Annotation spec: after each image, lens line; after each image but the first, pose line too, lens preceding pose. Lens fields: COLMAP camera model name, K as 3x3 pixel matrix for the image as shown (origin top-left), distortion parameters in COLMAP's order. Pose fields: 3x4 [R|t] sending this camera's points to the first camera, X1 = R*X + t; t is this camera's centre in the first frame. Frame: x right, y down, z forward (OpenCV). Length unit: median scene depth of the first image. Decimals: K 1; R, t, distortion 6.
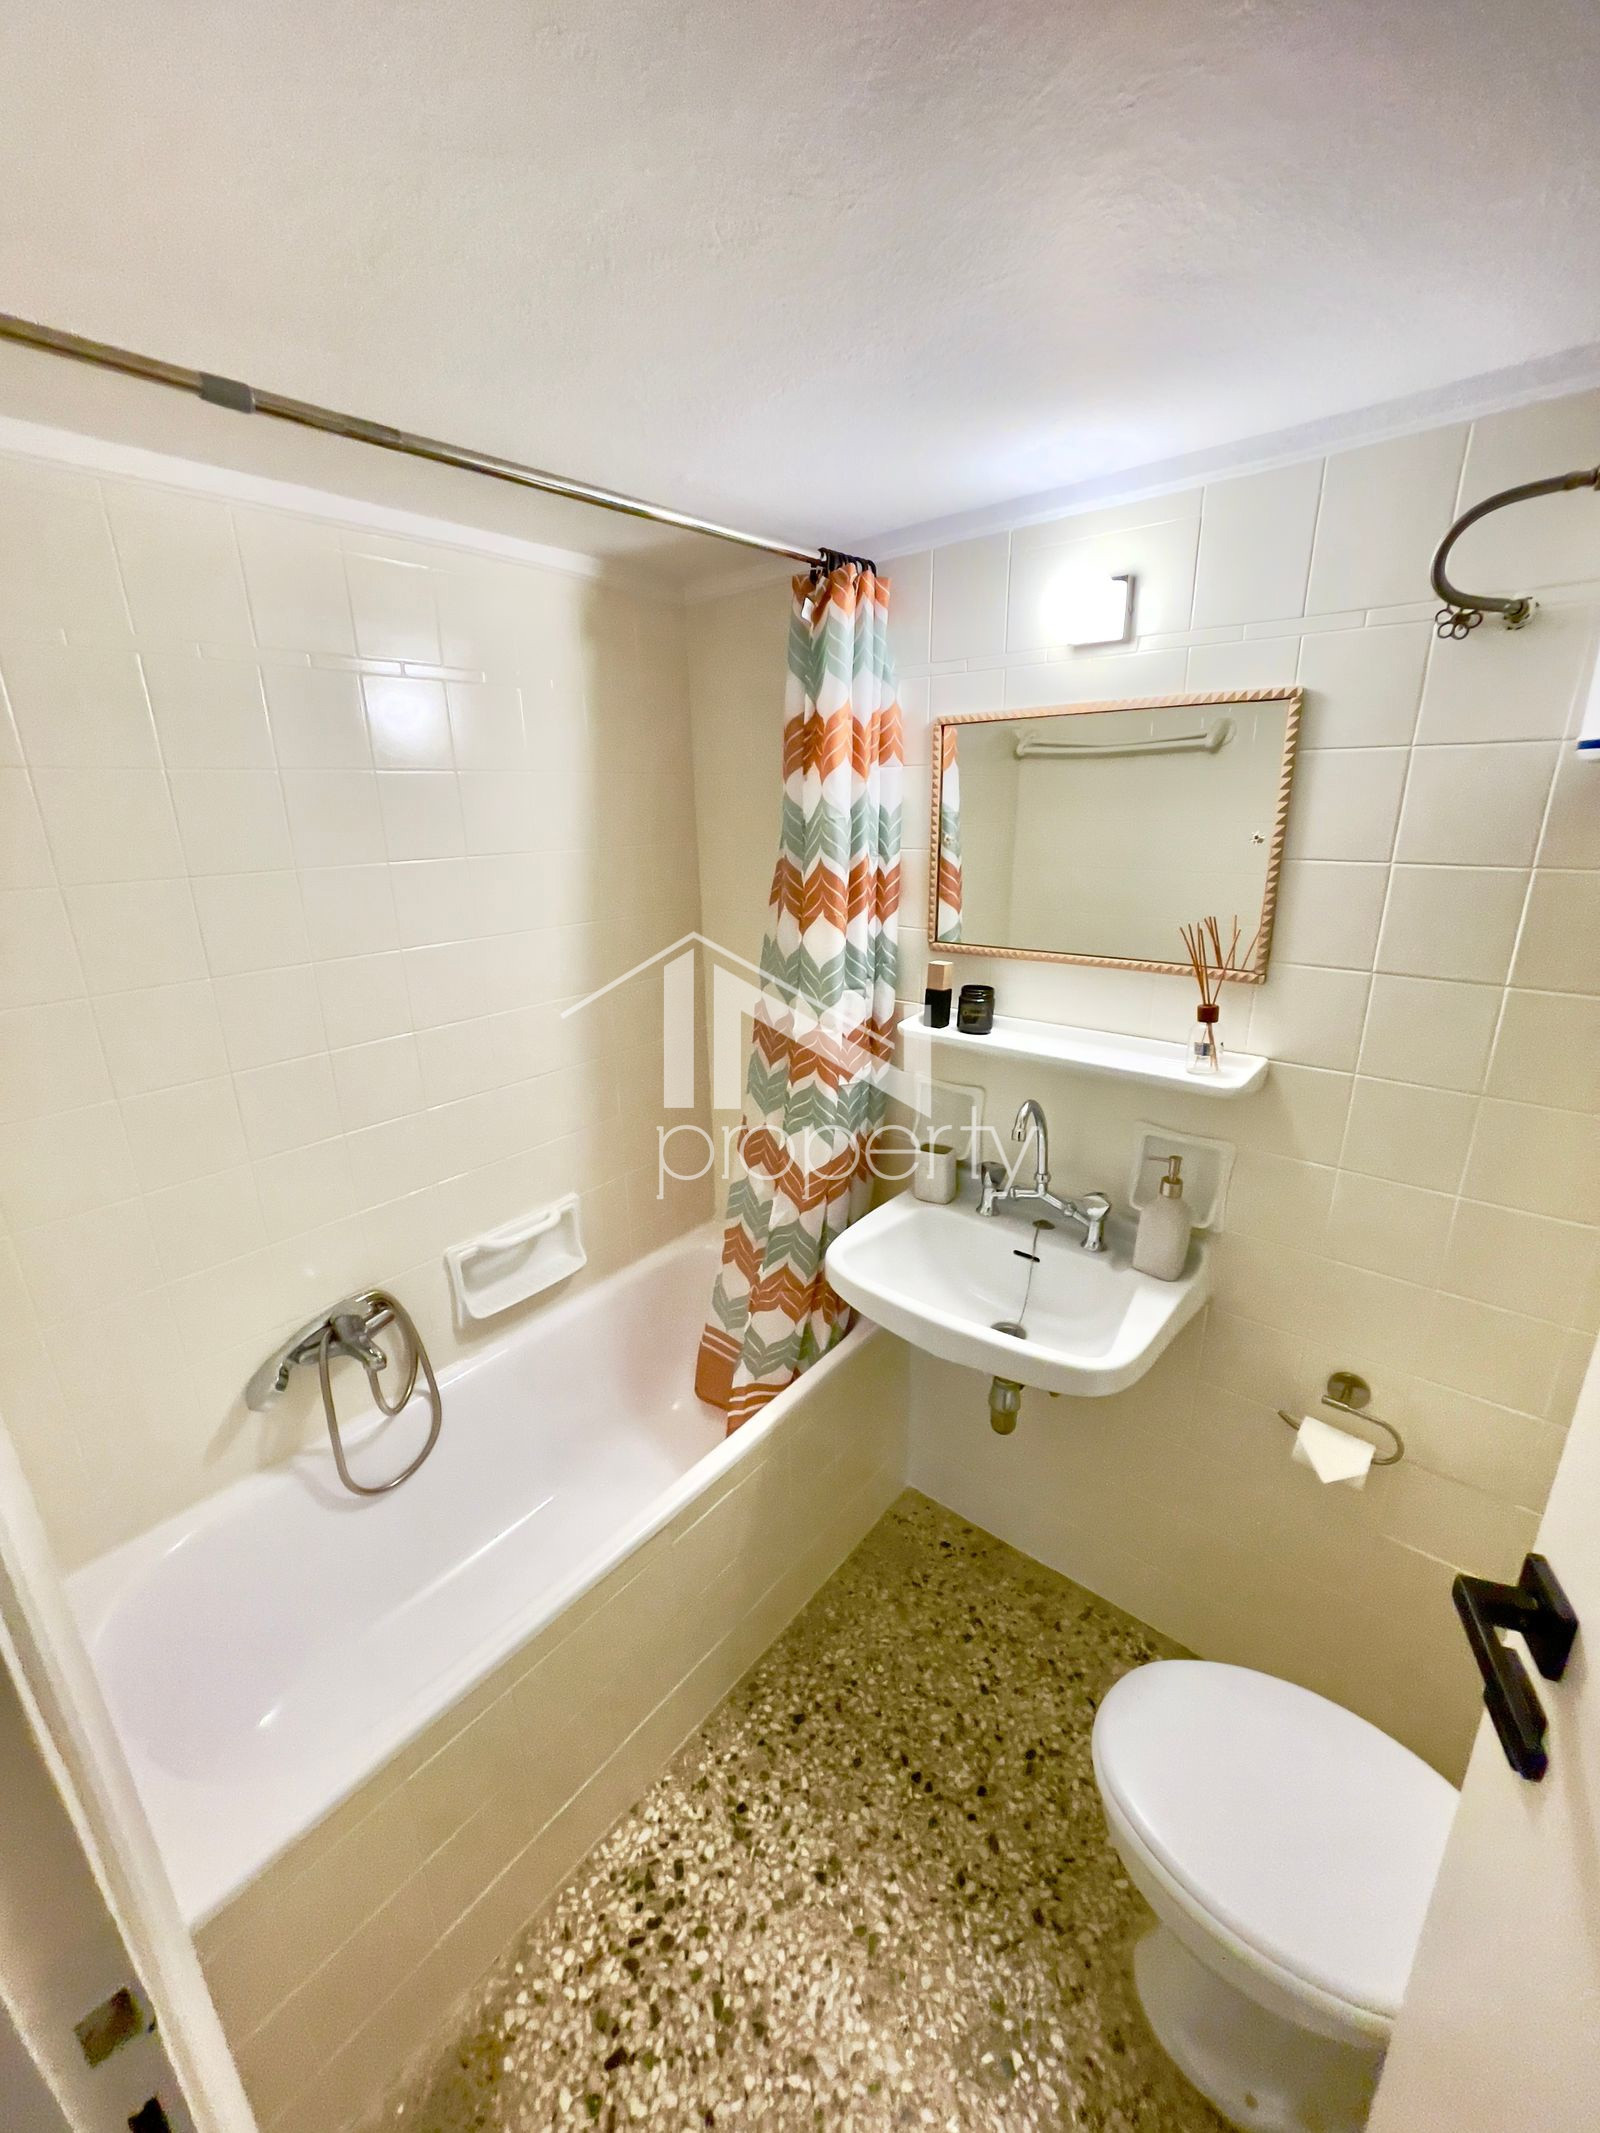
lens RADIAL K [[864.0, 0, 798.4], [0, 864.0, 1047.5], [0, 0, 1]] dist [-0.017806, 0.006417]
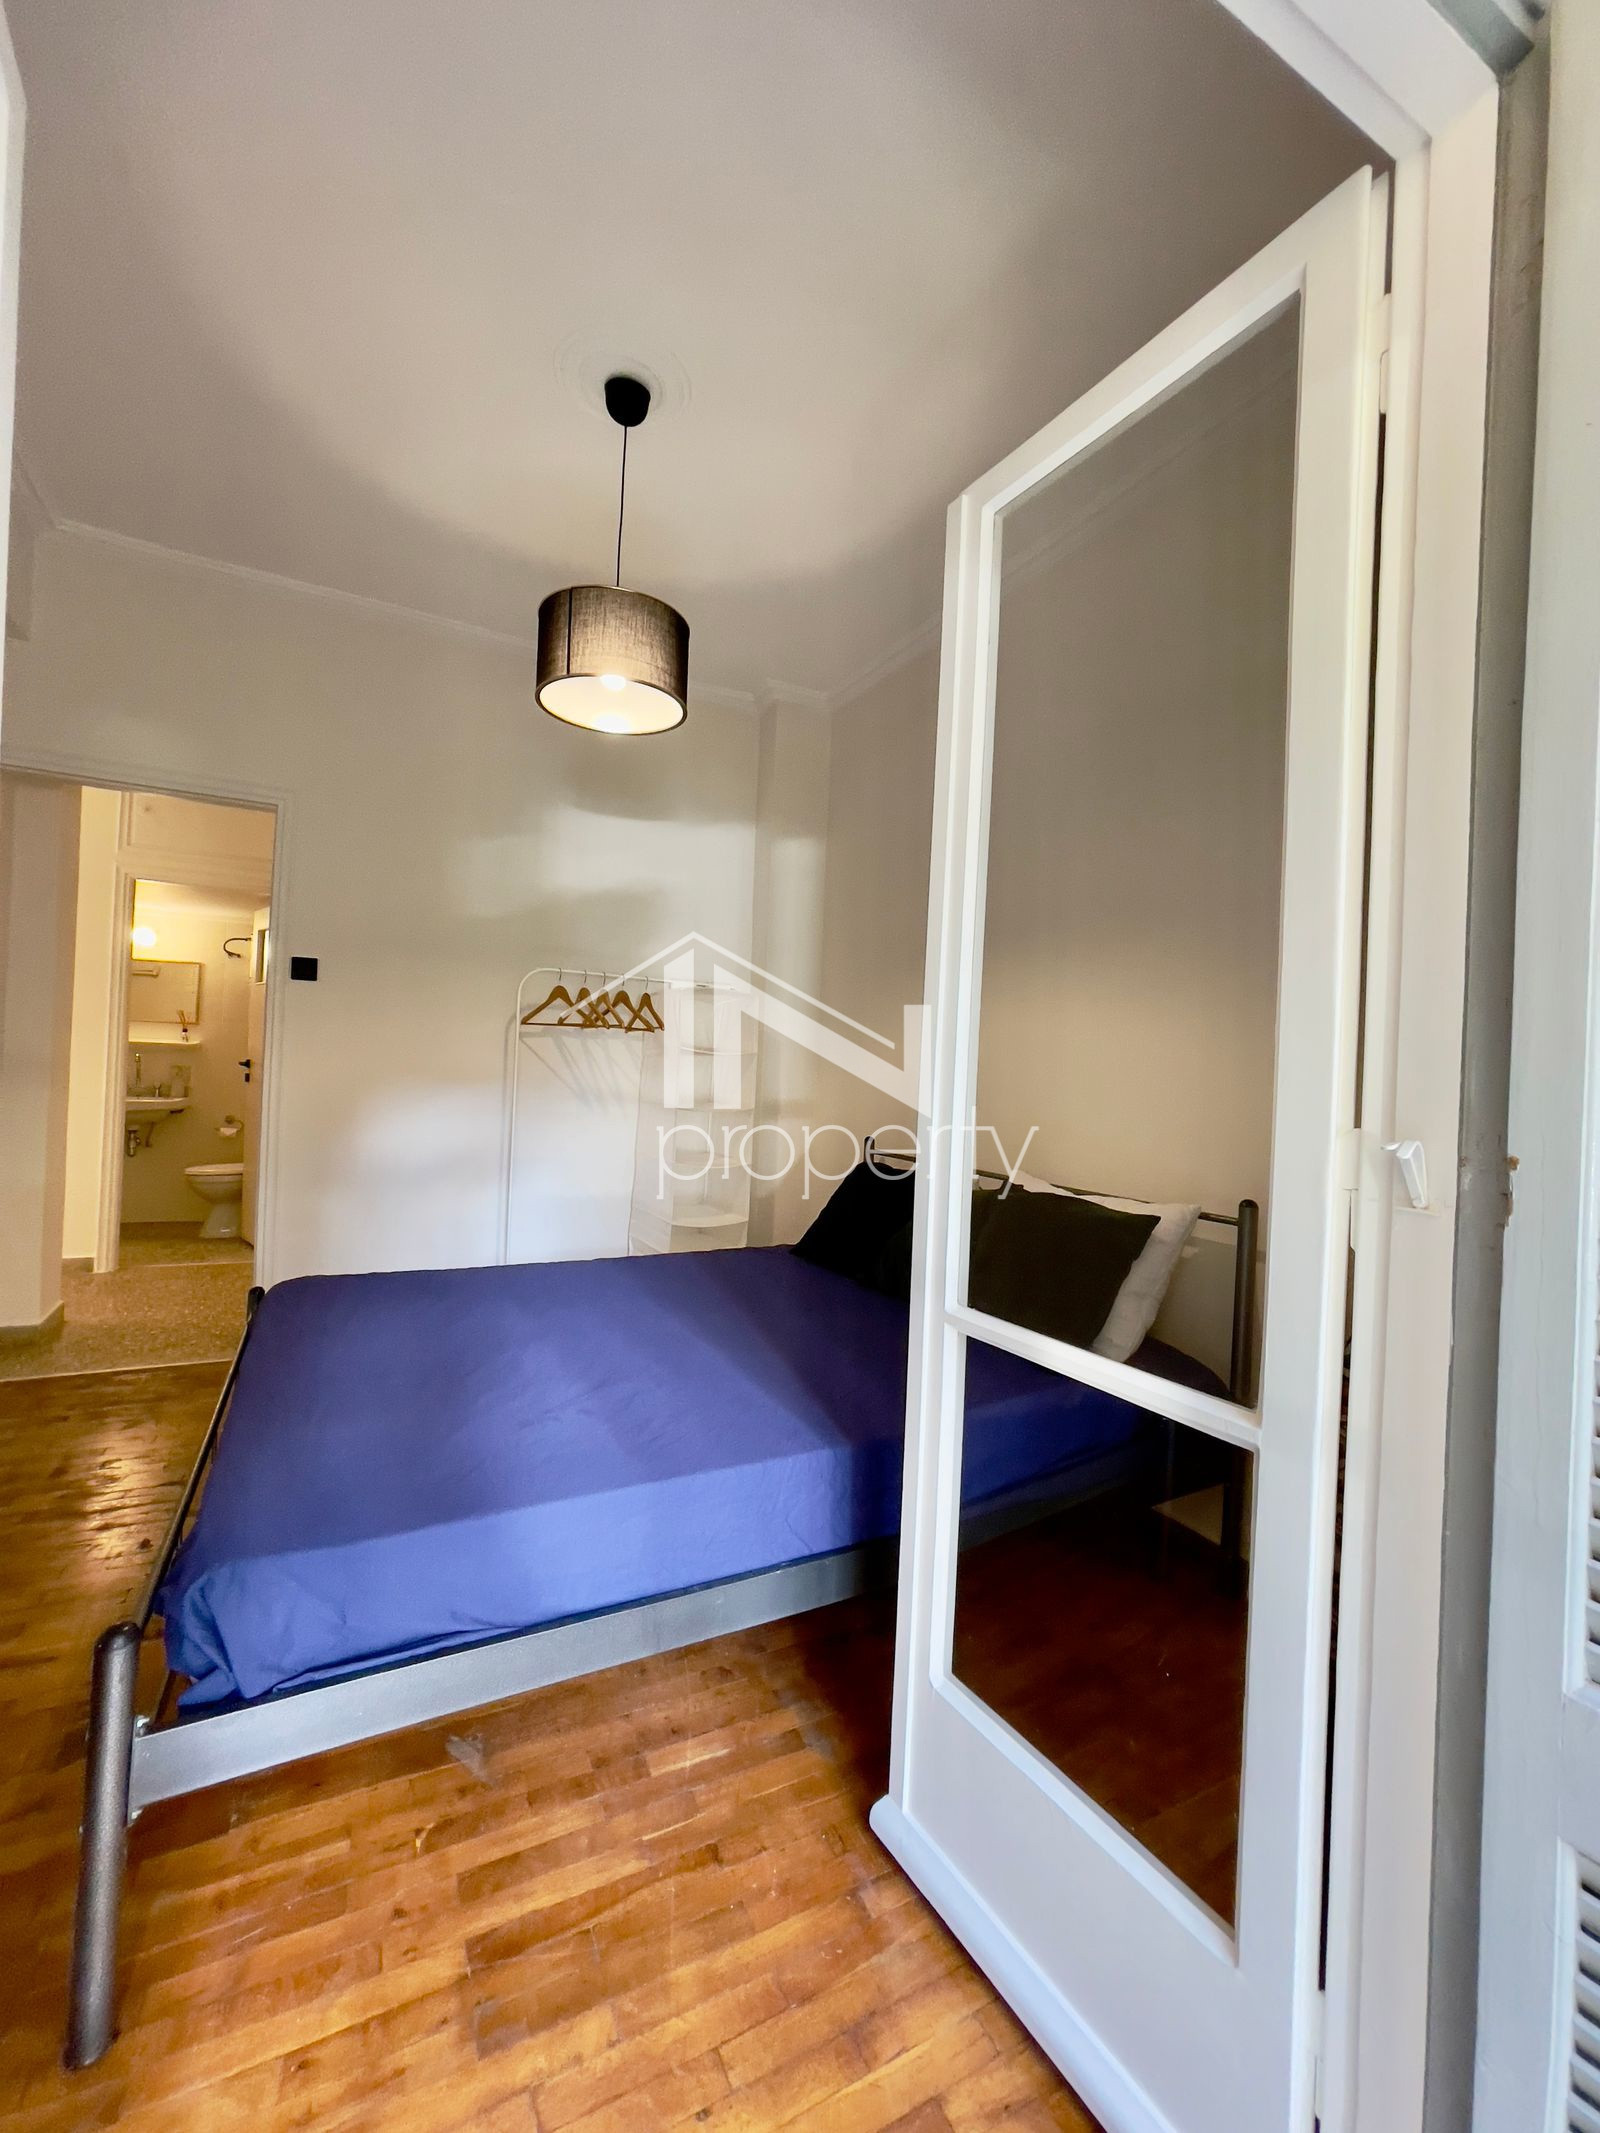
lens RADIAL K [[864.0, 0, 804.1], [0, 864.0, 1068.4], [0, 0, 1]] dist [-0.017806, 0.006417]
pose [[0.382246, 0.033722, 0.923445, -2.276839], [0.218416, 0.967720, -0.125749, 1.346312], [-0.897876, 0.249762, 0.362542, -3.262740]]
